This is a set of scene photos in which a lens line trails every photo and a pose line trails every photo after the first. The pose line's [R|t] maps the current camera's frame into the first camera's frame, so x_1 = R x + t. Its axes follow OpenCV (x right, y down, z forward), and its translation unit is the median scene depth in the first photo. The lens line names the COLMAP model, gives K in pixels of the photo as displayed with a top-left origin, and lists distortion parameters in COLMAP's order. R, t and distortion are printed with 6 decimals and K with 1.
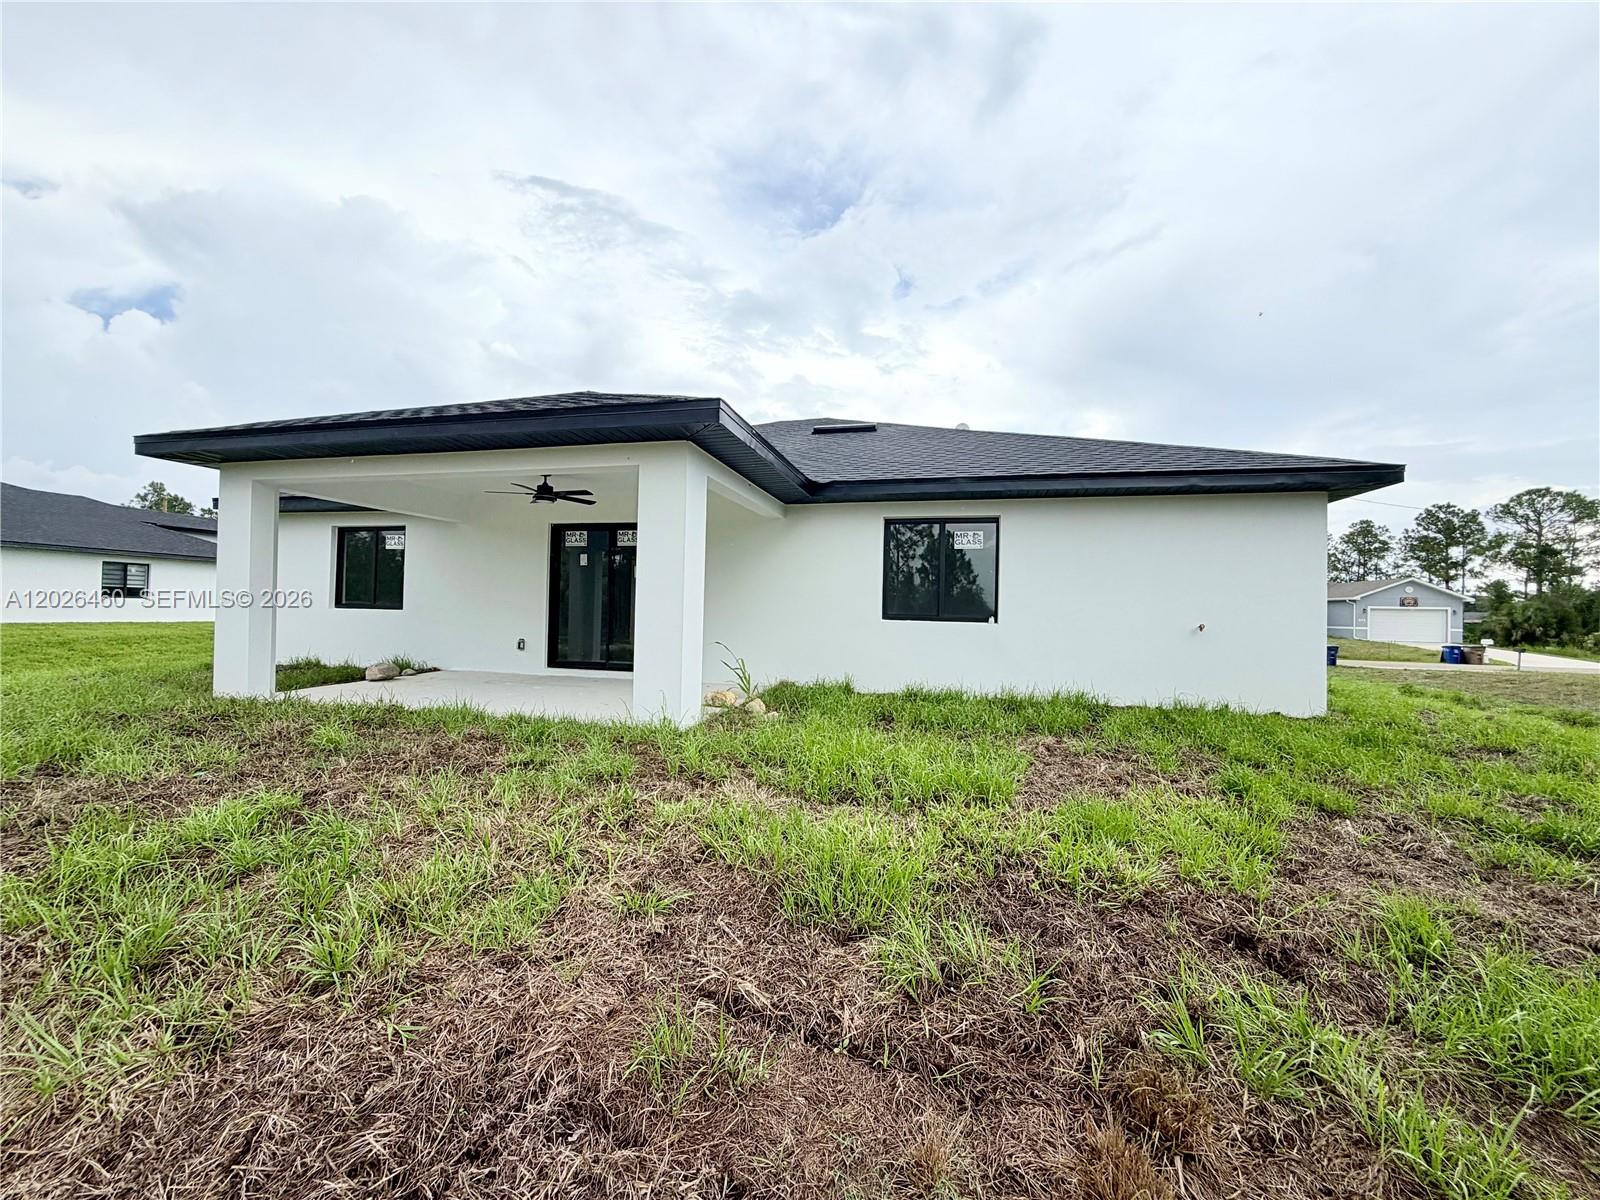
lens RADIAL K [[636.8, 0, 791.3], [0, 636.8, 594.6], [0, 0, 1]] dist [0.000539, 0.000107]
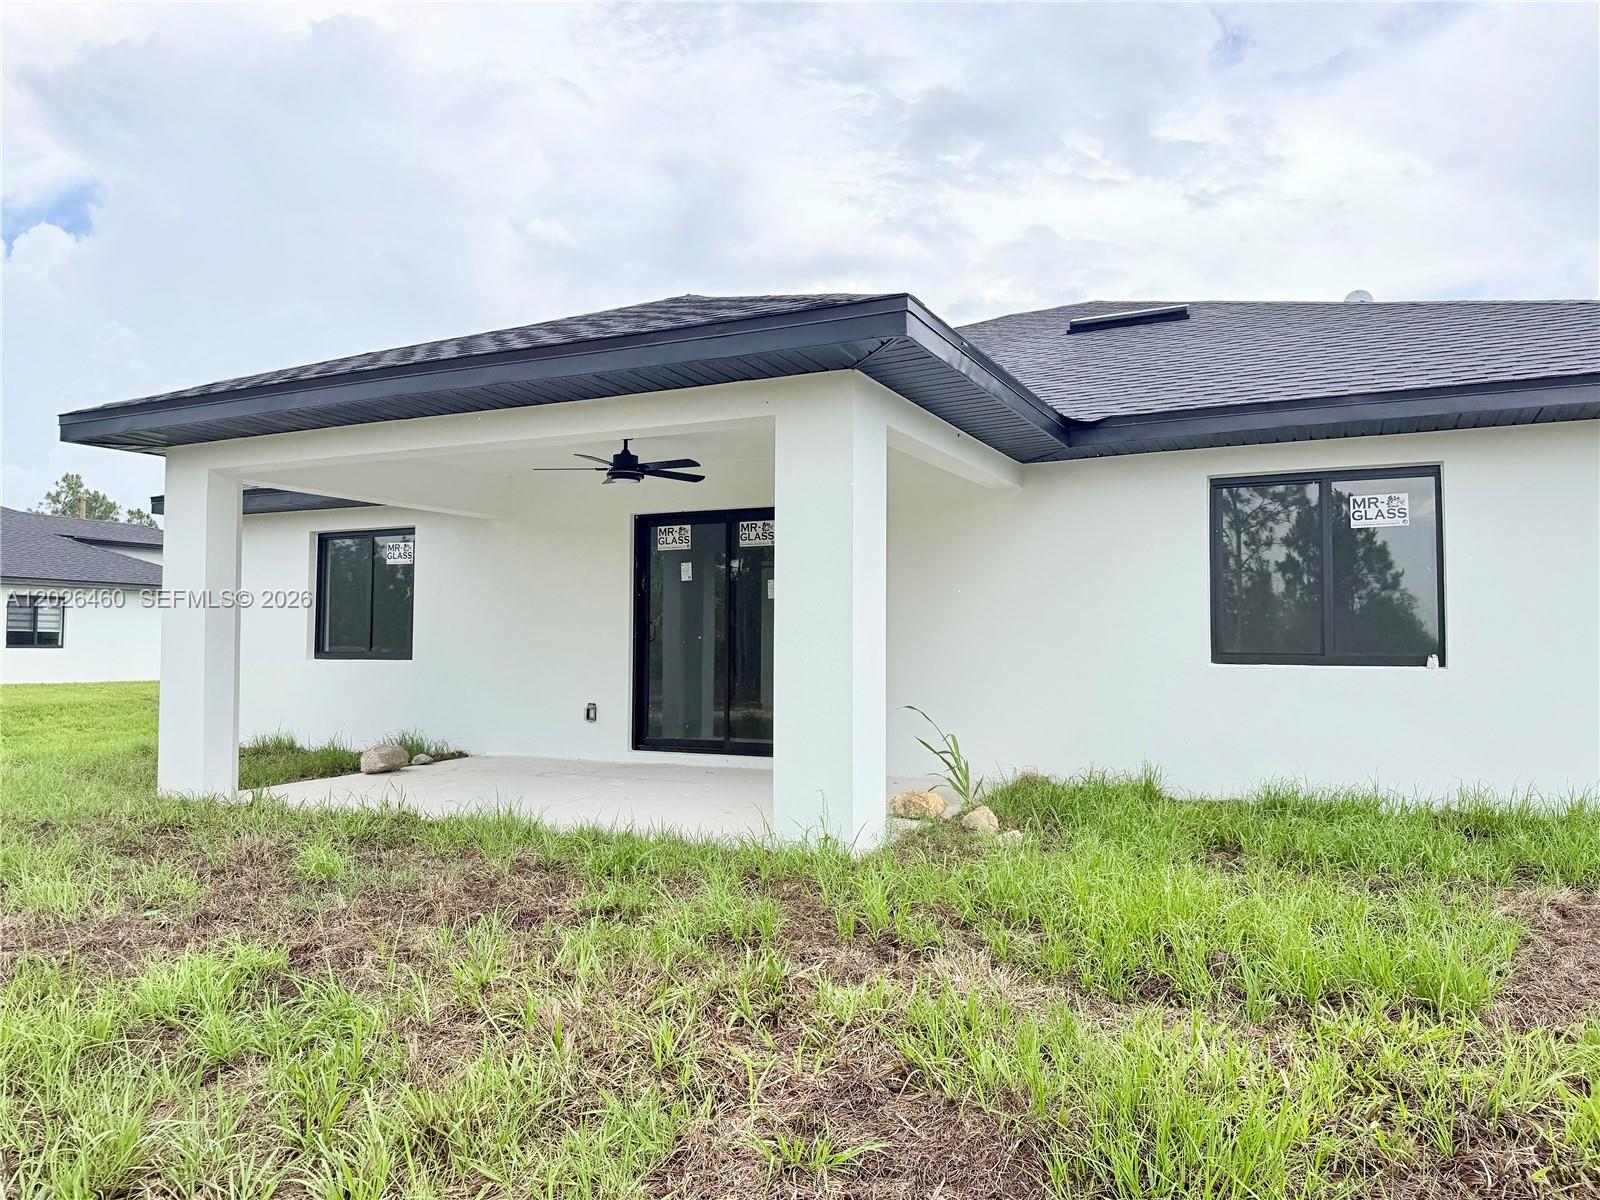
lens RADIAL K [[1118.7, 0, 801.2], [0, 1118.7, 577.0], [0, 0, 1]] dist [0.035588, -0.043650]
pose [[0.978340, -0.031600, -0.204579, -0.003098], [0.023733, 0.998886, -0.040791, -0.005888], [0.205640, 0.035053, 0.978000, -0.024085]]
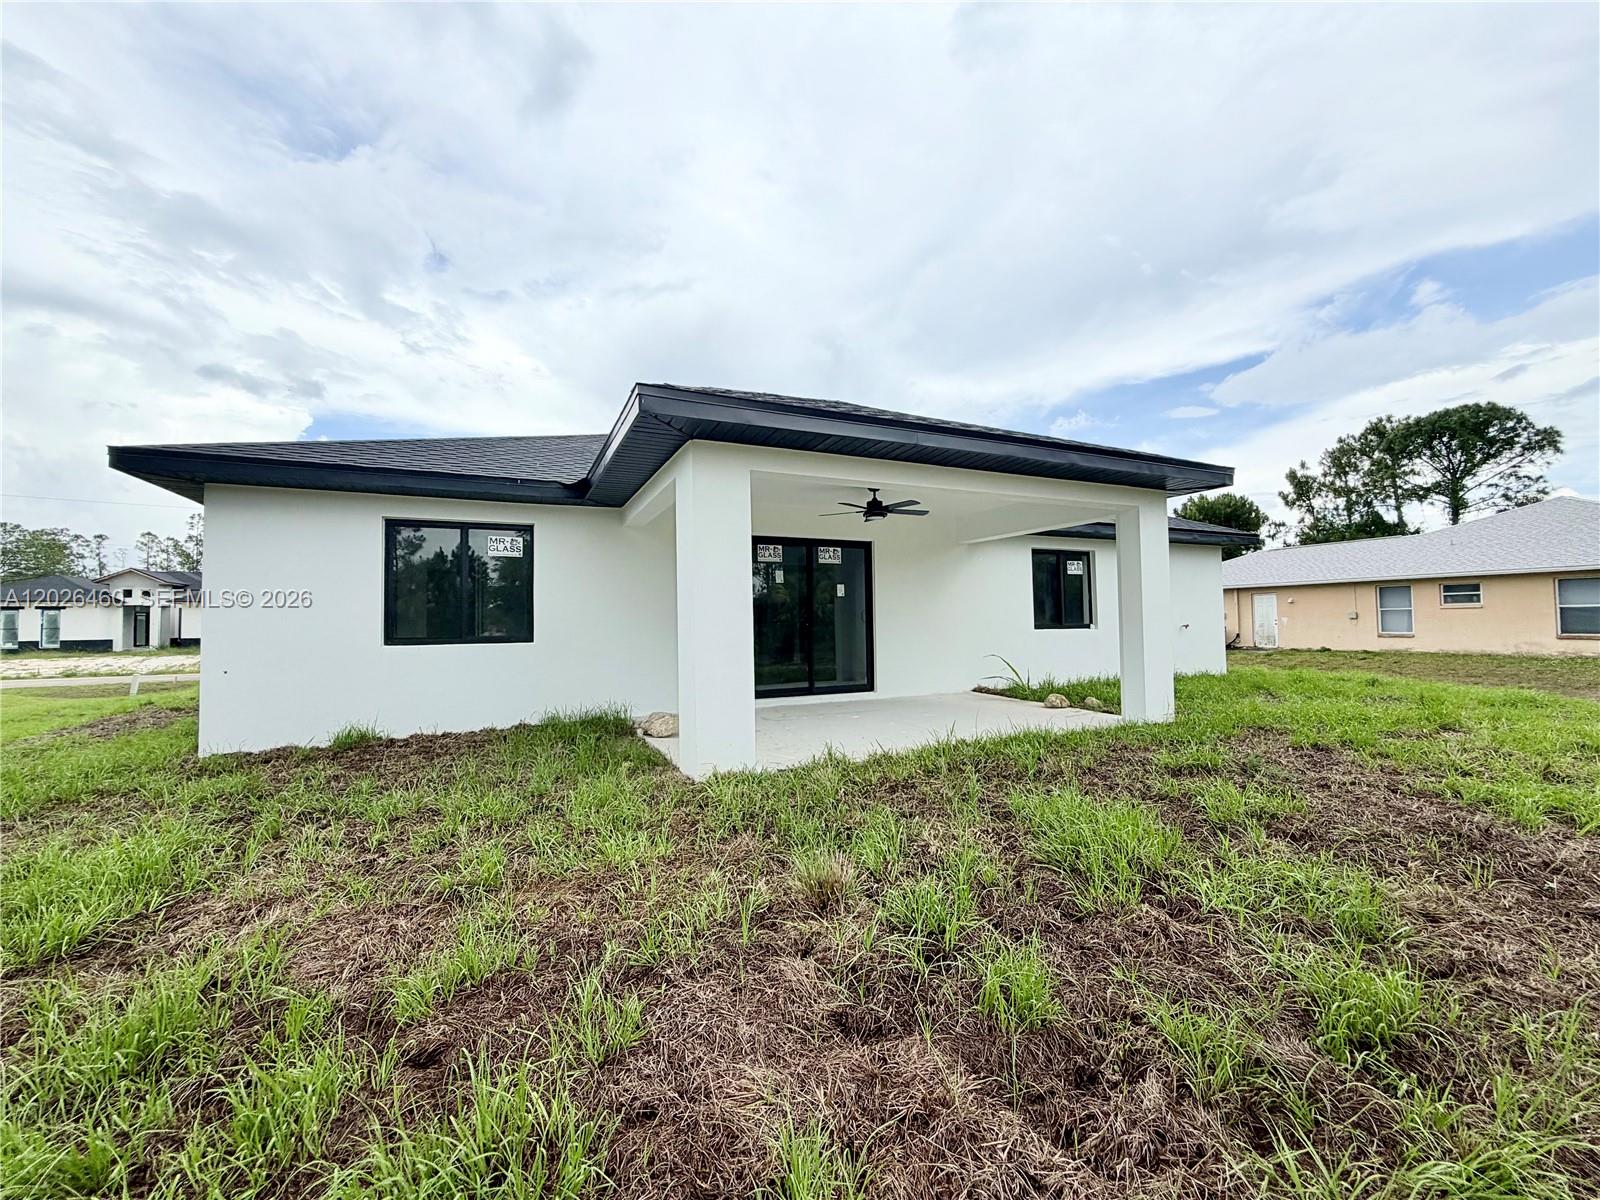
lens RADIAL K [[641.6, 0, 800.0], [0, 641.6, 600.0], [0, 0, 1]] dist [-0.010333, -0.000168]
pose [[0.771394, -0.007835, 0.636309, -1.336059], [0.013651, 0.999898, -0.004238, -0.025160], [-0.636211, 0.011956, 0.771422, 0.408271]]
